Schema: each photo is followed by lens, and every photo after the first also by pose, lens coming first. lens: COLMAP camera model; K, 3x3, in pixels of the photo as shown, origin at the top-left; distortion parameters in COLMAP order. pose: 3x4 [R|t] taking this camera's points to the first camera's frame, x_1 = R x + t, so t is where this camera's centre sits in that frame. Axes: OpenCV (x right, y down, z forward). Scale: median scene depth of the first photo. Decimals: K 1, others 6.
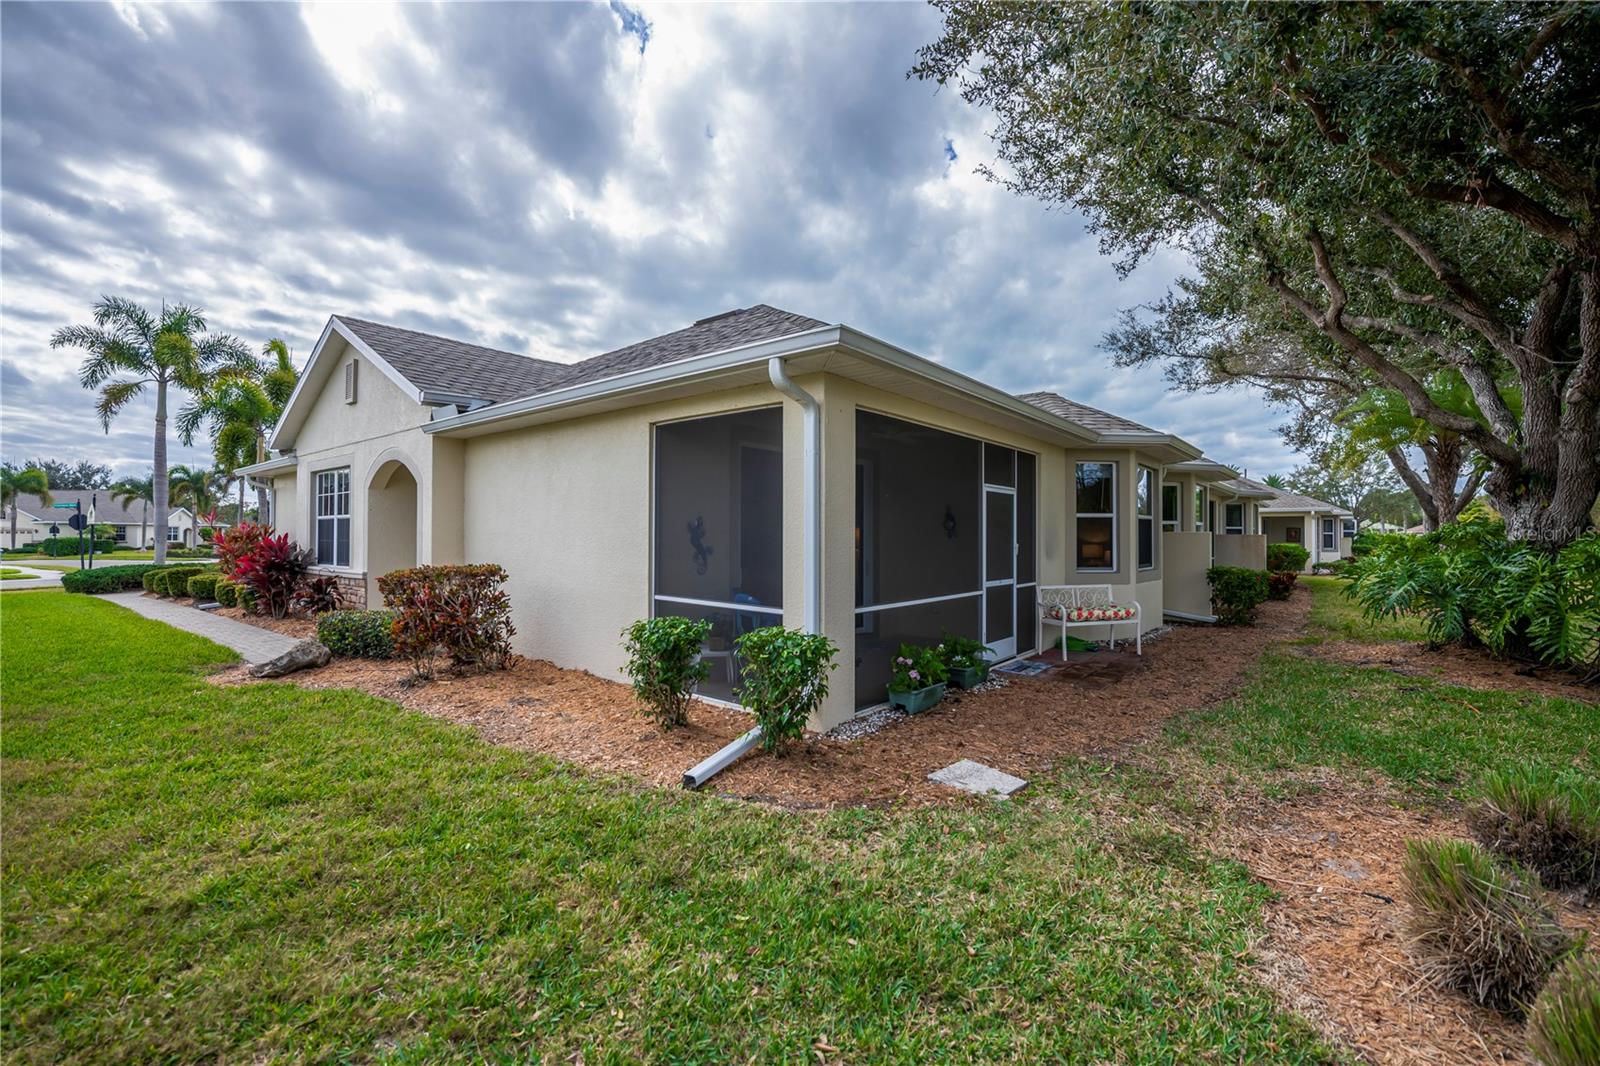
lens RADIAL K [[684.5, 0, 802.0], [0, 684.5, 515.5], [0, 0, 1]] dist [-0.003581, -0.000491]
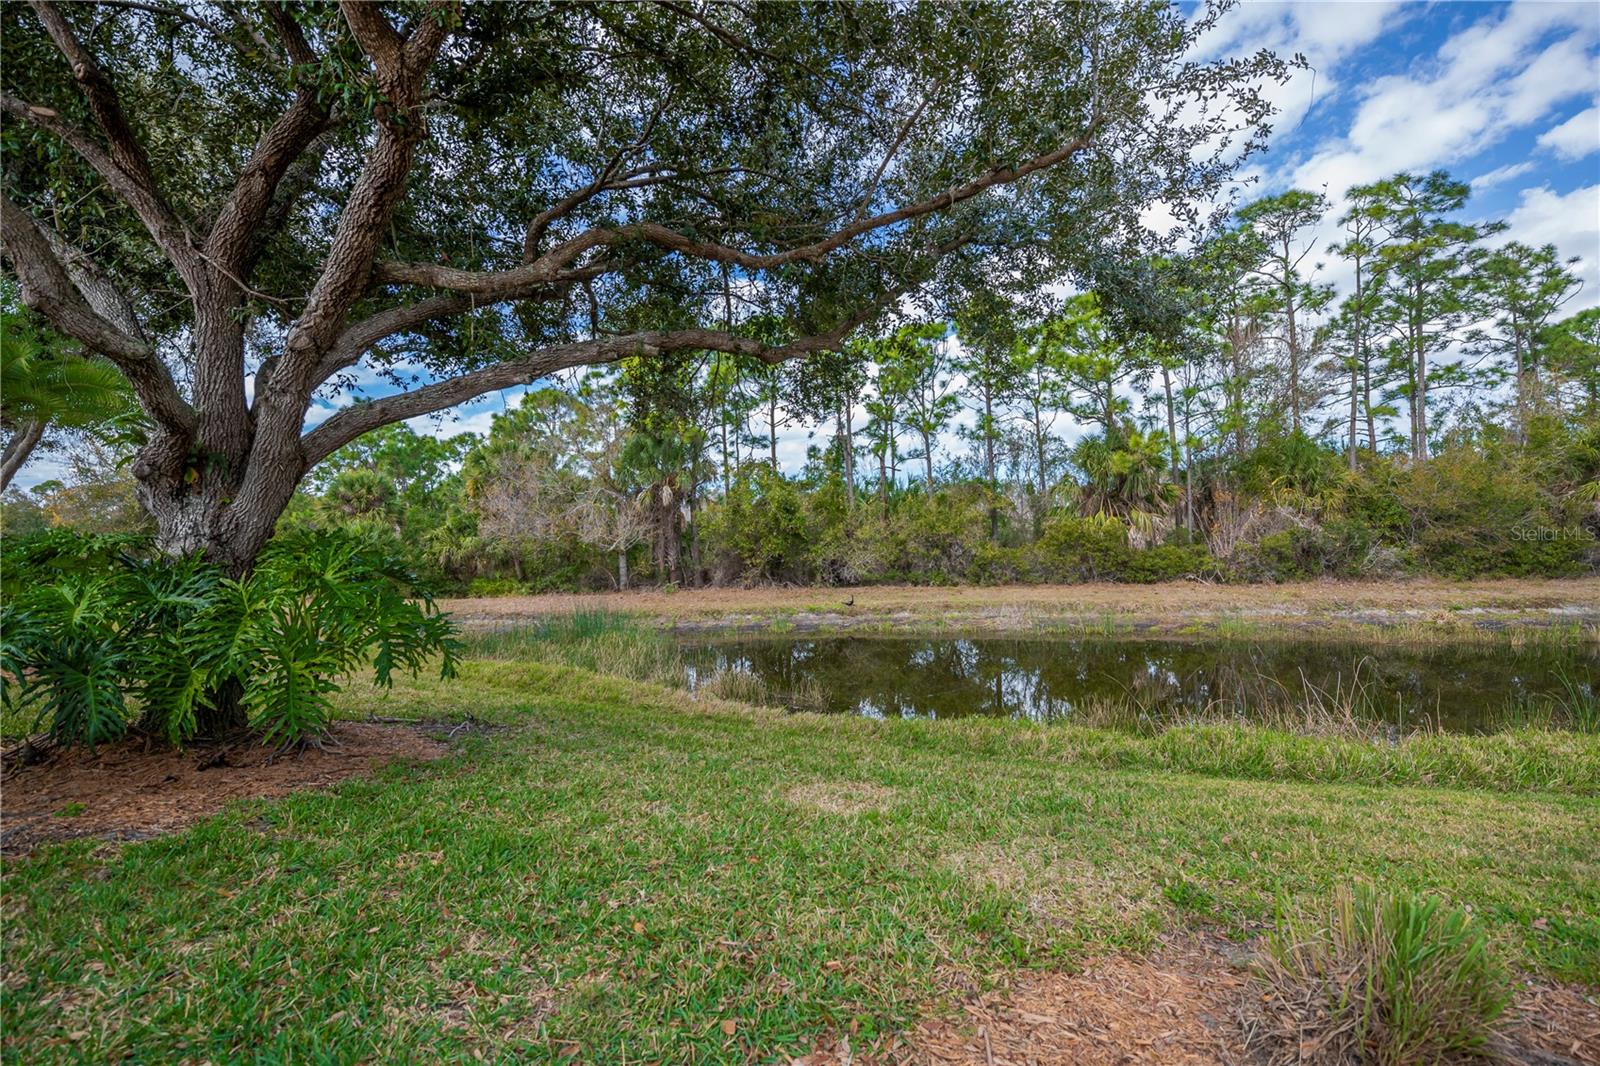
lens RADIAL K [[685.4, 0, 809.7], [0, 685.4, 528.0], [0, 0, 1]] dist [-0.006894, -0.003059]
pose [[-0.130988, 0.019113, 0.991200, 0.365374], [-0.007849, 0.999763, -0.020315, 0.020747], [-0.991353, -0.010441, -0.130807, 0.539451]]
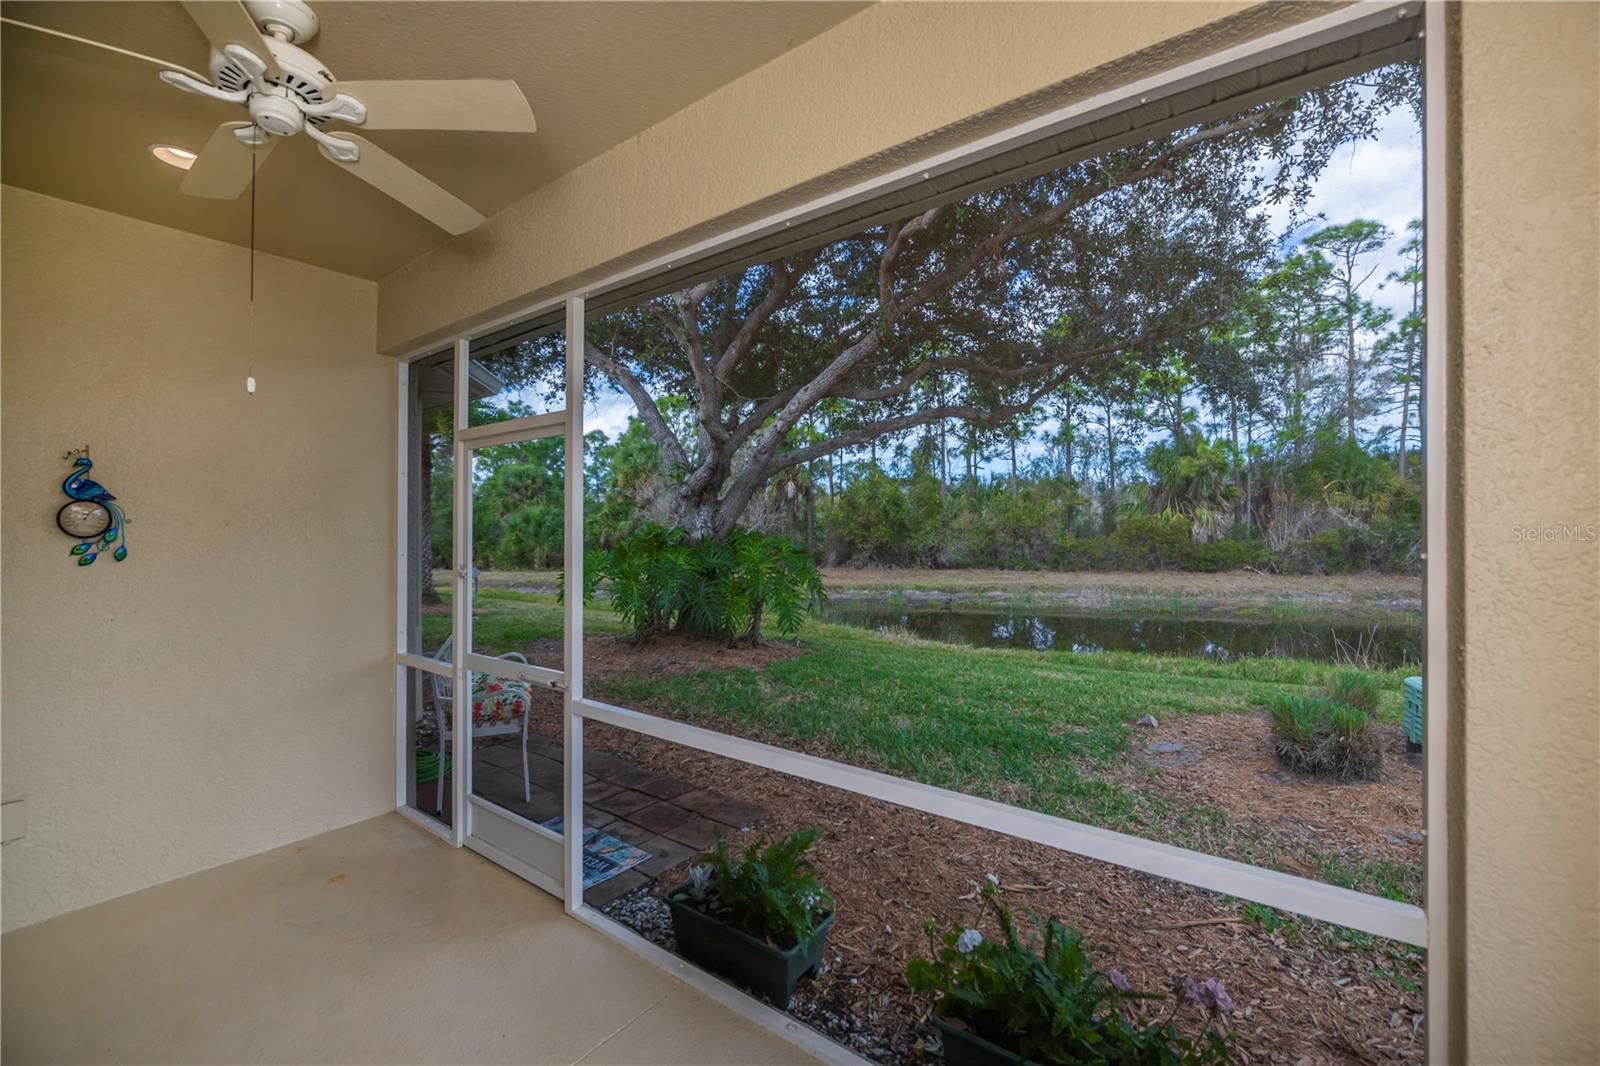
lens RADIAL K [[653.0, 0, 813.0], [0, 653.0, 541.3], [0, 0, 1]] dist [-0.012682, -0.001555]
pose [[-0.055150, -0.023206, 0.998208, -0.107435], [-0.025400, 0.999439, 0.021831, 0.013237], [-0.998155, -0.024150, -0.055708, 0.933274]]
